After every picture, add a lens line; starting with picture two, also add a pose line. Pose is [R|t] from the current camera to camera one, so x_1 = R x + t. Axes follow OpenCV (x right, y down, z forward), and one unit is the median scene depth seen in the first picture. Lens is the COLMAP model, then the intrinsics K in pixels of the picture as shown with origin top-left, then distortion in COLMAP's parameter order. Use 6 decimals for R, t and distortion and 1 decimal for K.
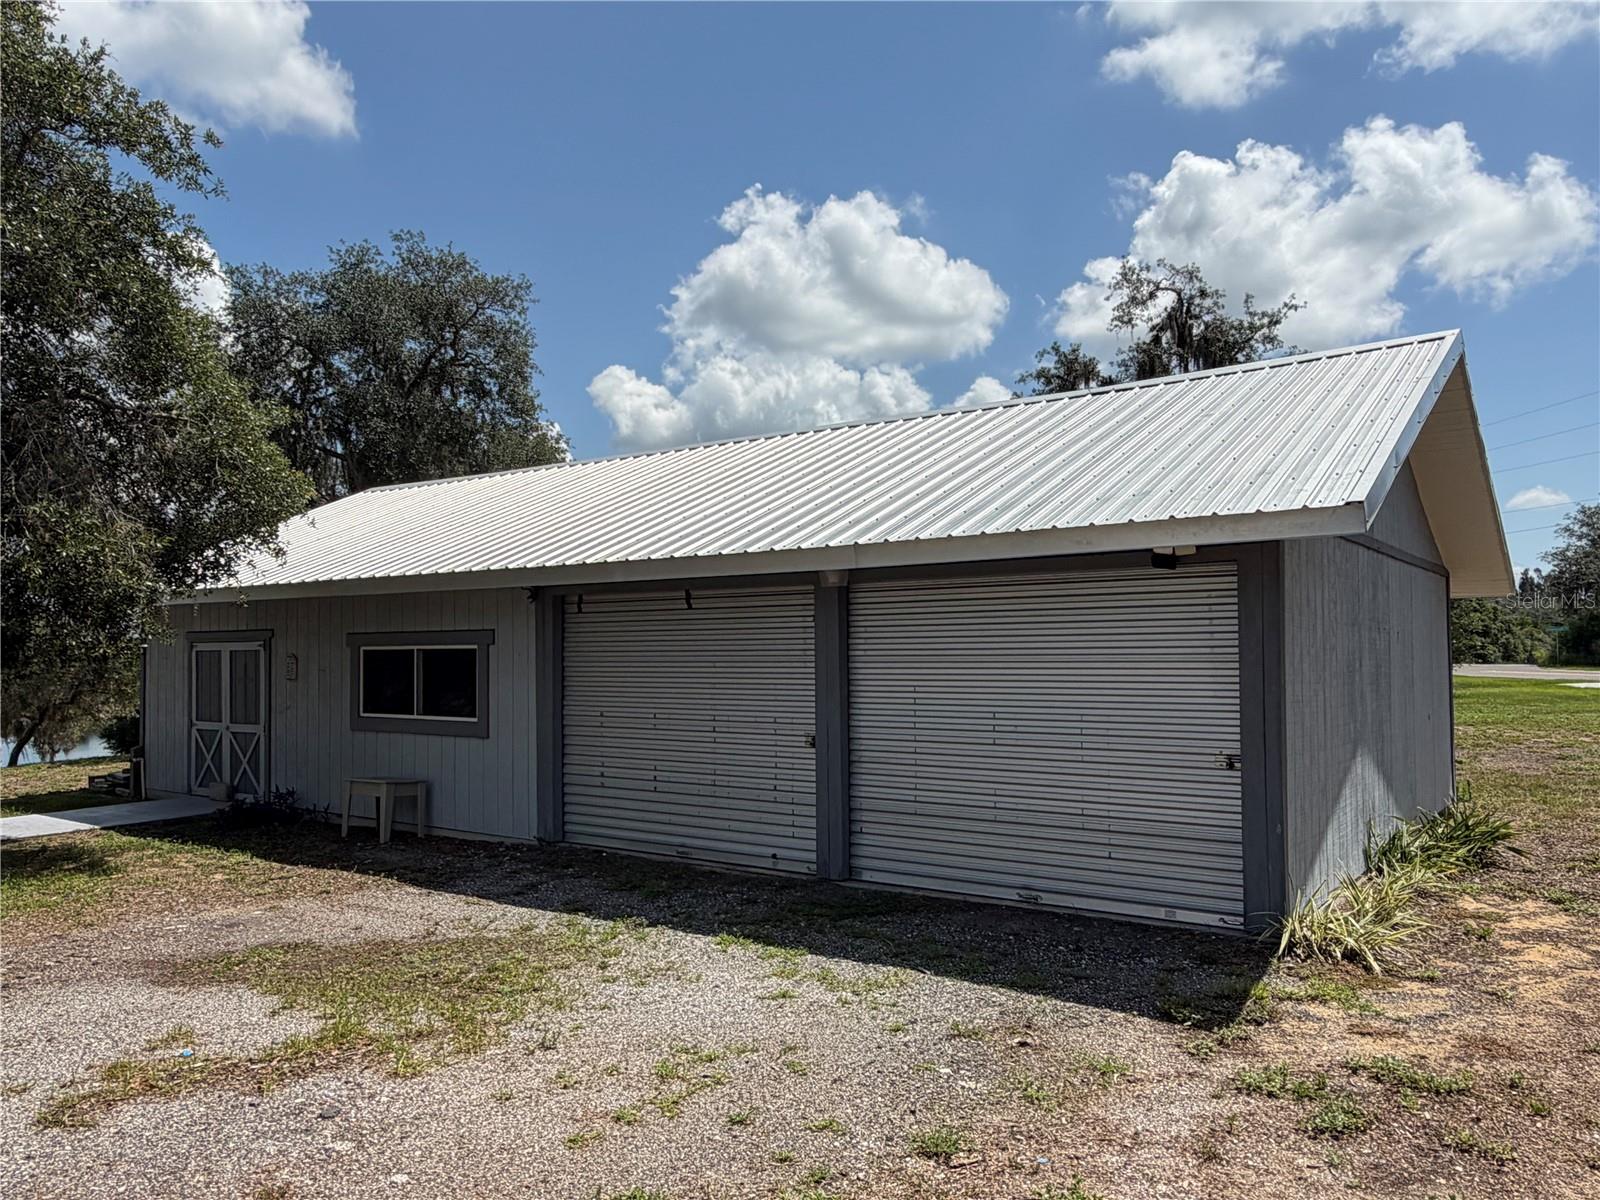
lens RADIAL K [[1163.3, 0, 800.0], [0, 1163.3, 600.0], [0, 0, 1]] dist [-0.000843, -0.000049]
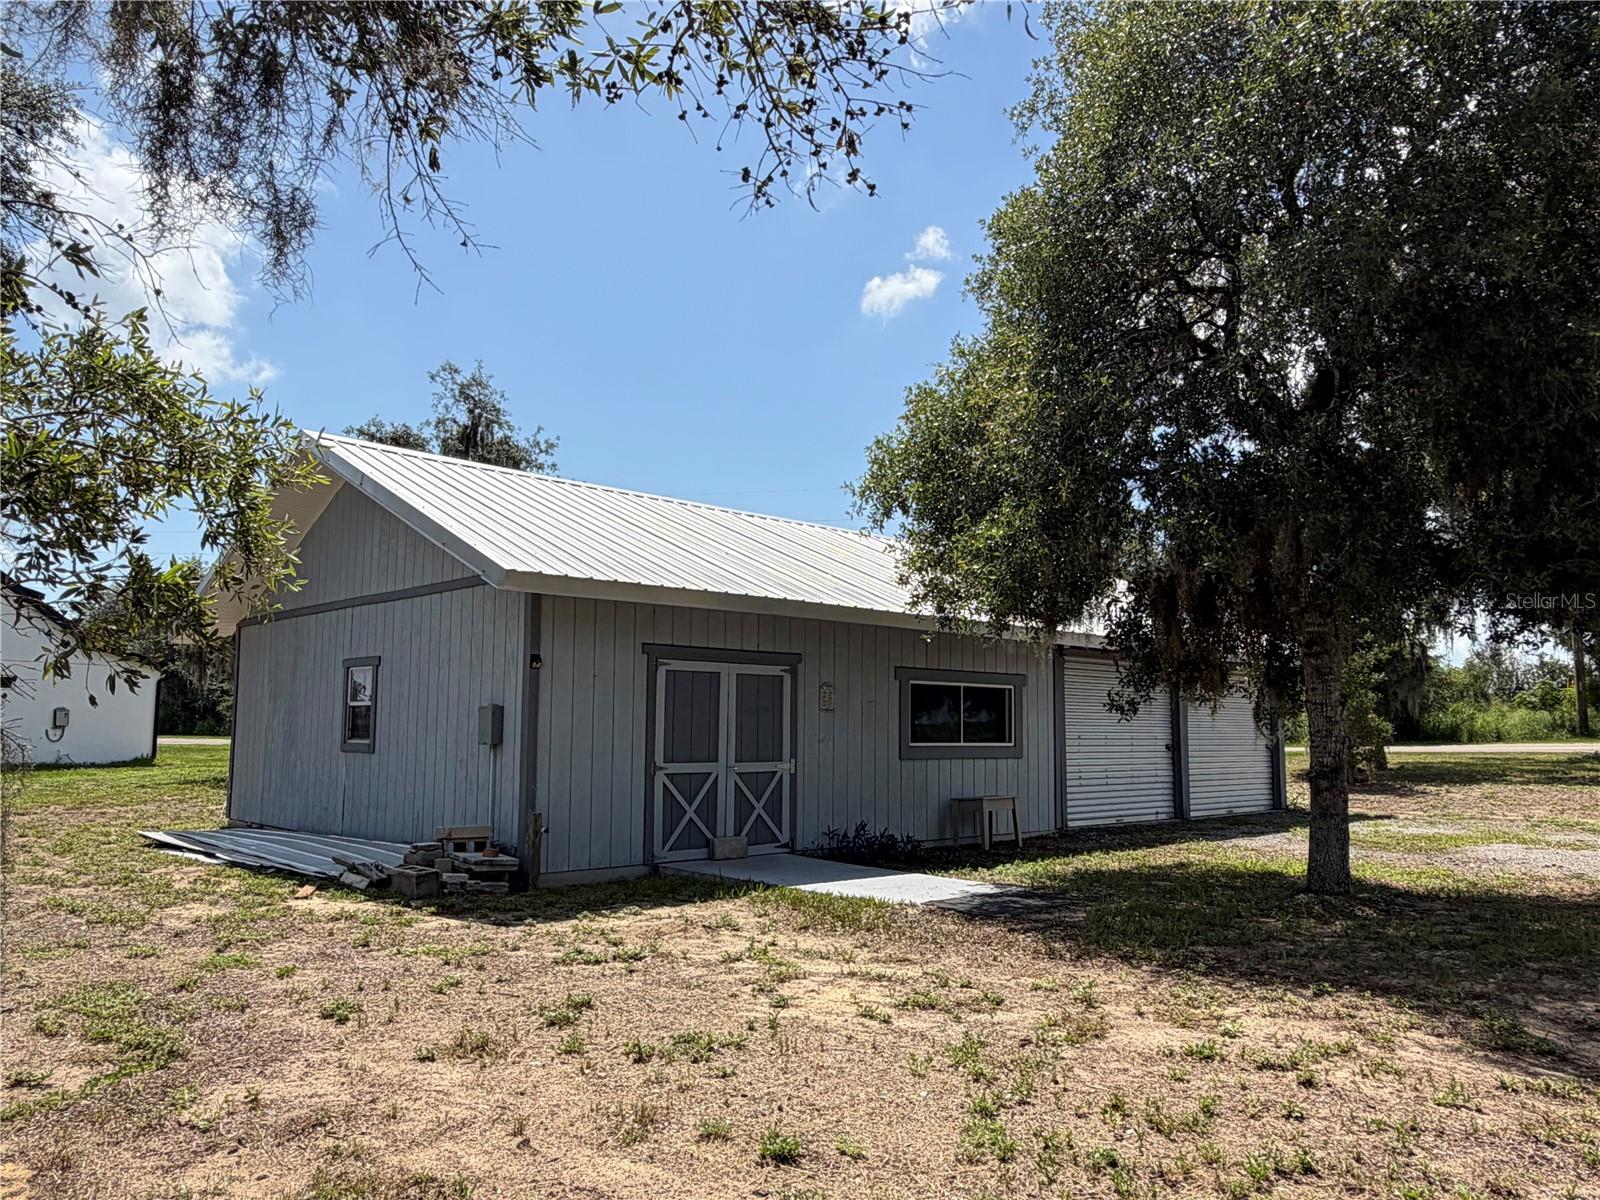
lens RADIAL K [[1163.3, 0, 800.0], [0, 1163.3, 600.0], [0, 0, 1]] dist [-0.000843, -0.000049]
pose [[0.194059, 0.121609, 0.973423, -1.476999], [-0.046606, 0.992309, -0.114677, 0.097131], [-0.979882, -0.023113, 0.198234, 0.919387]]
